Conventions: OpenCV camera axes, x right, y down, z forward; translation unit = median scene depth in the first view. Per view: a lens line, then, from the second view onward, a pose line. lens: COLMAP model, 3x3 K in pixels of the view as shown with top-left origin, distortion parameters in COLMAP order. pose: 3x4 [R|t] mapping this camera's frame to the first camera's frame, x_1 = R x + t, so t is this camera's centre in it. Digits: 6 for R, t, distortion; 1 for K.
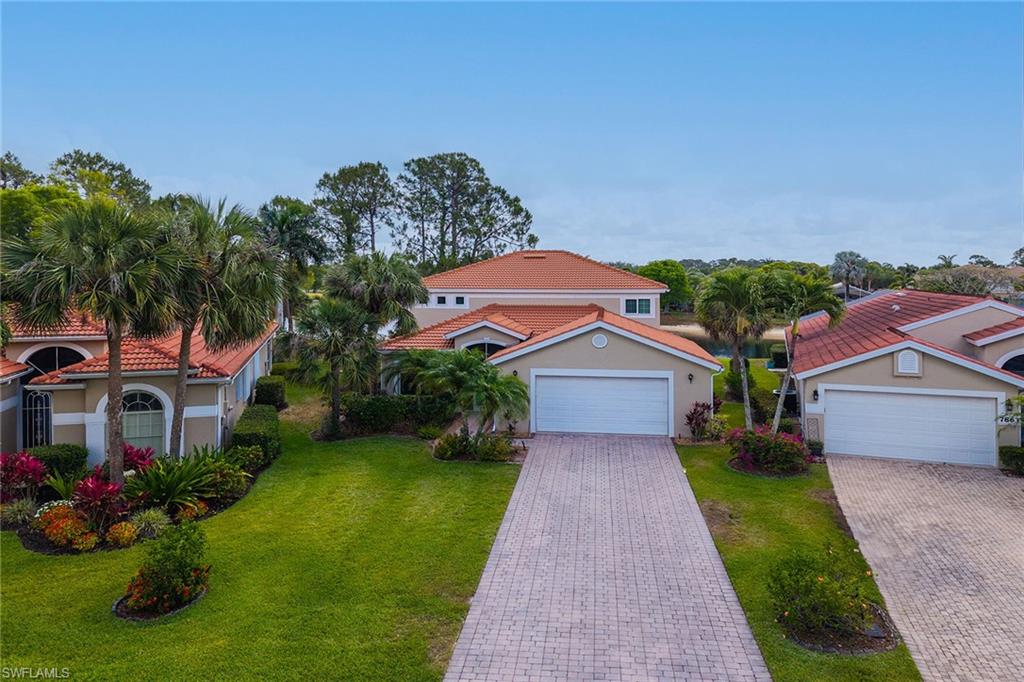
lens RADIAL K [[661.1, 0, 512.3], [0, 661.1, 310.7], [0, 0, 1]] dist [0.068423, -0.045764]
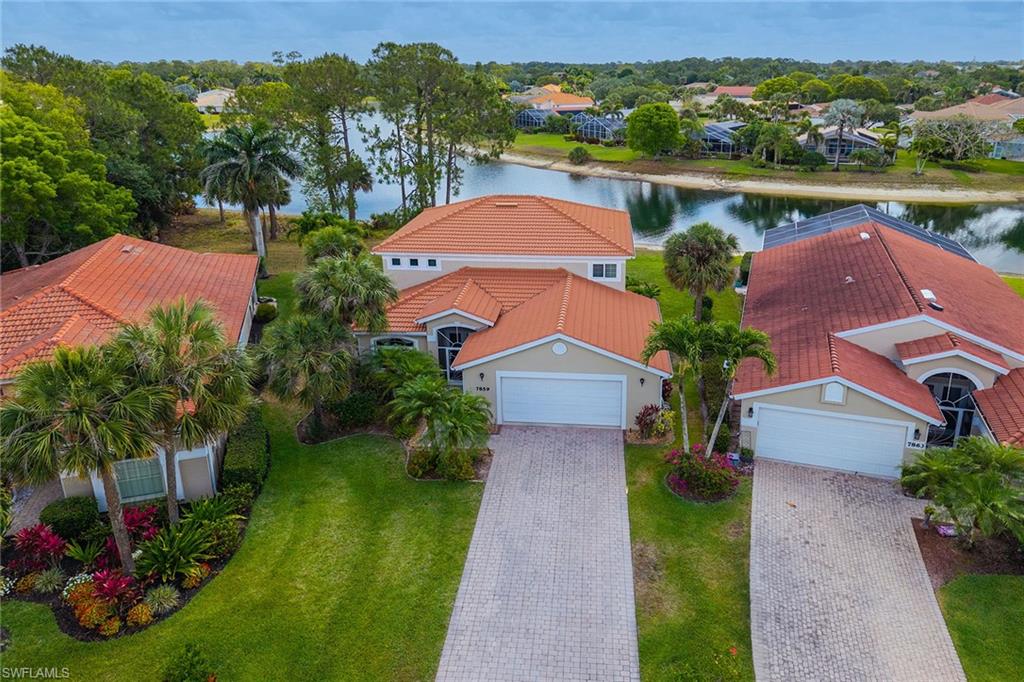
lens RADIAL K [[661.1, 0, 512.3], [0, 661.1, 310.7], [0, 0, 1]] dist [0.068423, -0.045764]
pose [[0.999784, -0.019976, 0.005768, 0.051416], [0.017637, 0.961706, 0.273513, -0.306239], [-0.011011, -0.273352, 0.961851, -0.006789]]
